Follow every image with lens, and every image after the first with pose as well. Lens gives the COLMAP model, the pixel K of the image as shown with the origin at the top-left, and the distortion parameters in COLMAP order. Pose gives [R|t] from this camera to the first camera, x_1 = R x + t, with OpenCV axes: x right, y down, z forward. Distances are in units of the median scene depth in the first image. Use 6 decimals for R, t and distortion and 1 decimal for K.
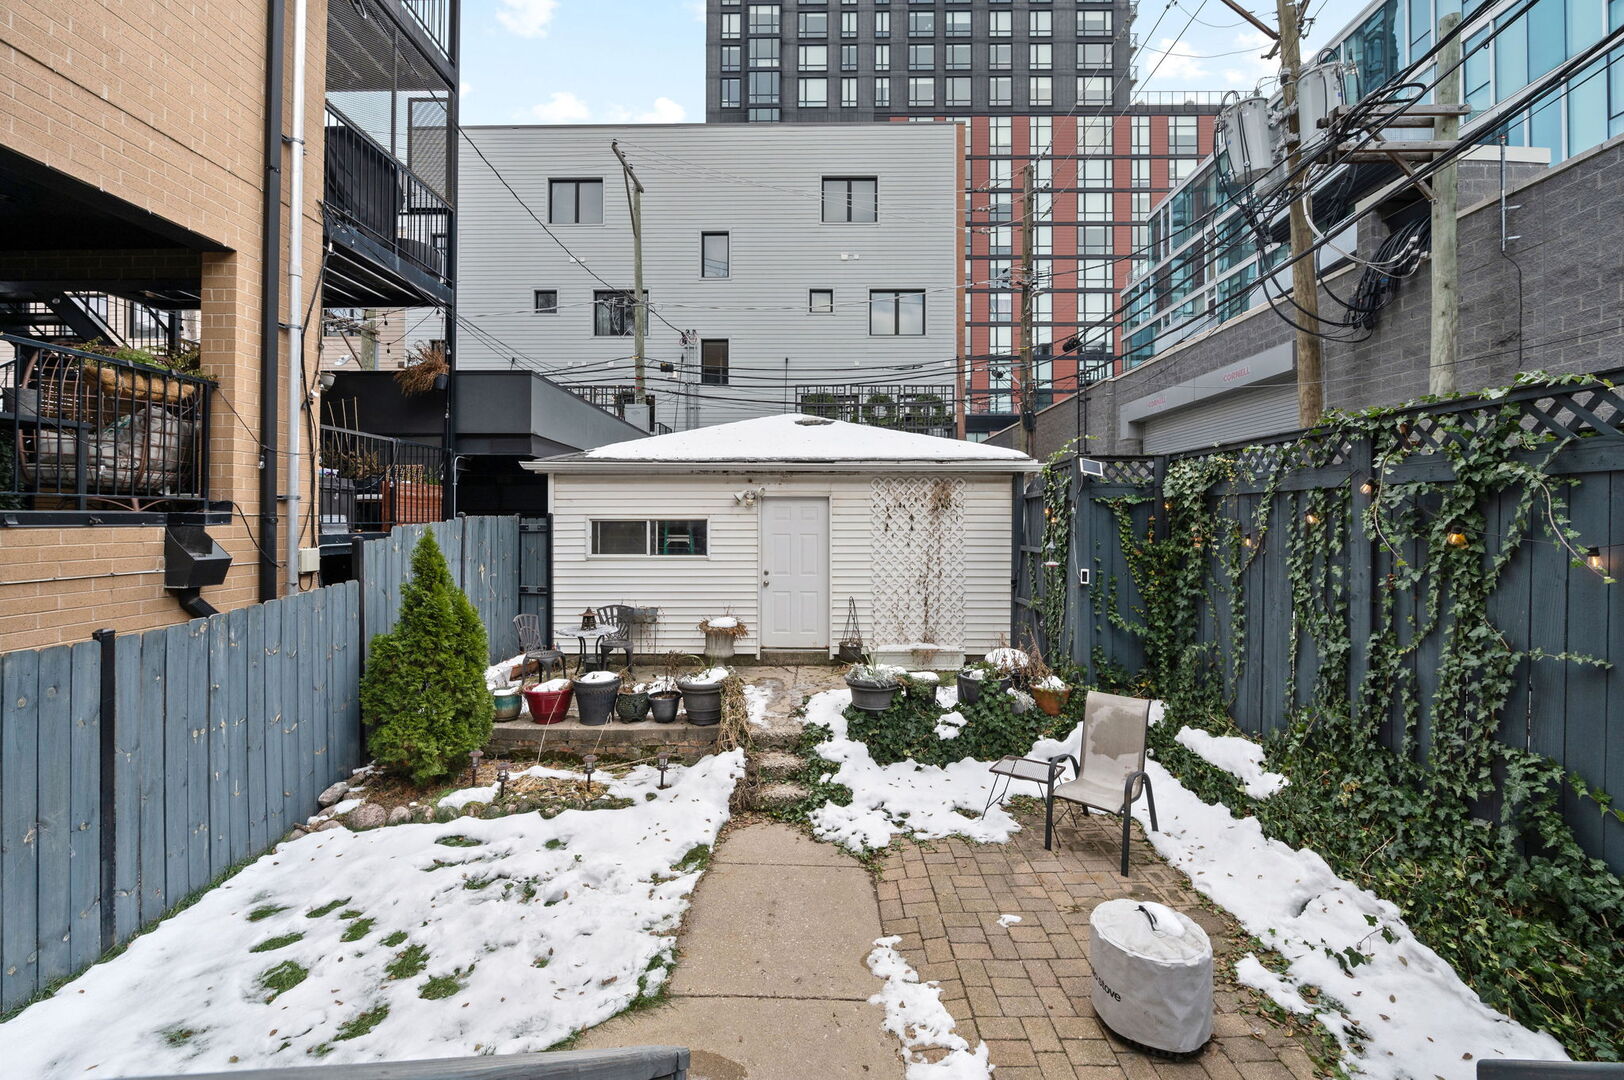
lens RADIAL K [[654.9, 0, 814.8], [0, 654.9, 533.5], [0, 0, 1]] dist [-0.001630, -0.000209]
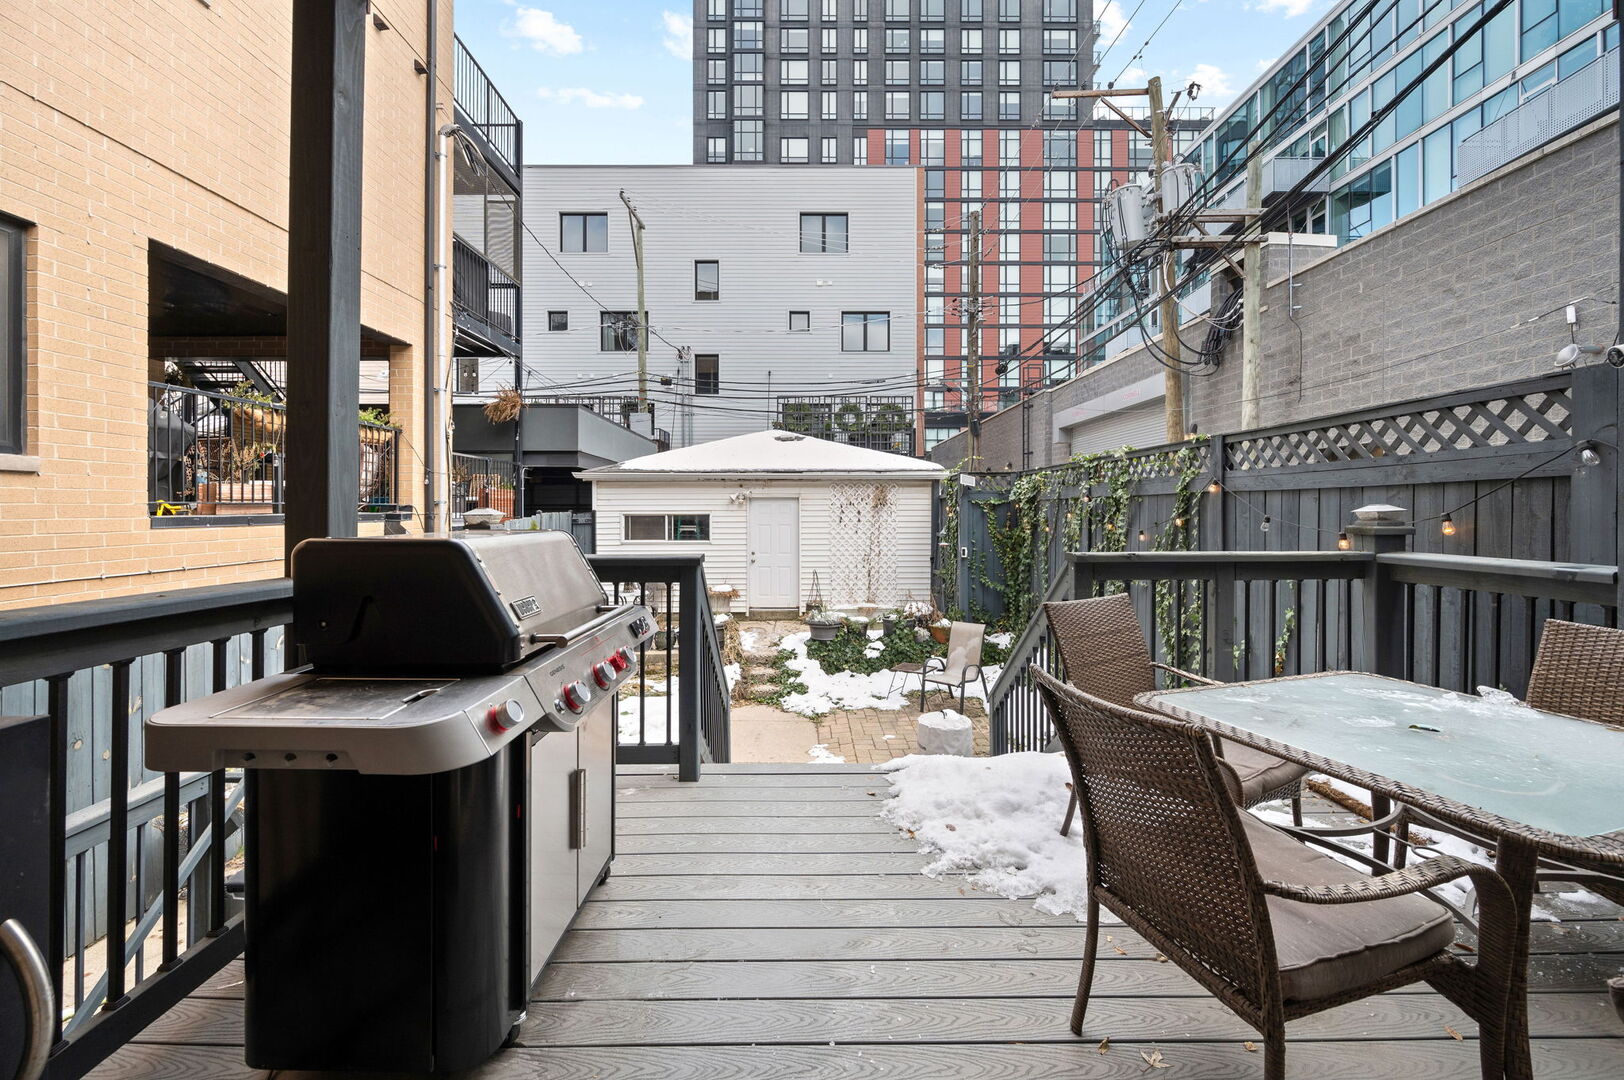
lens RADIAL K [[659.1, 0, 814.6], [0, 659.1, 511.5], [0, 0, 1]] dist [0.001282, 0.000029]
pose [[0.999742, -0.003290, 0.022456, 0.016947], [0.003688, 0.999837, -0.017675, -0.001543], [-0.022394, 0.017753, 0.999592, -0.270616]]
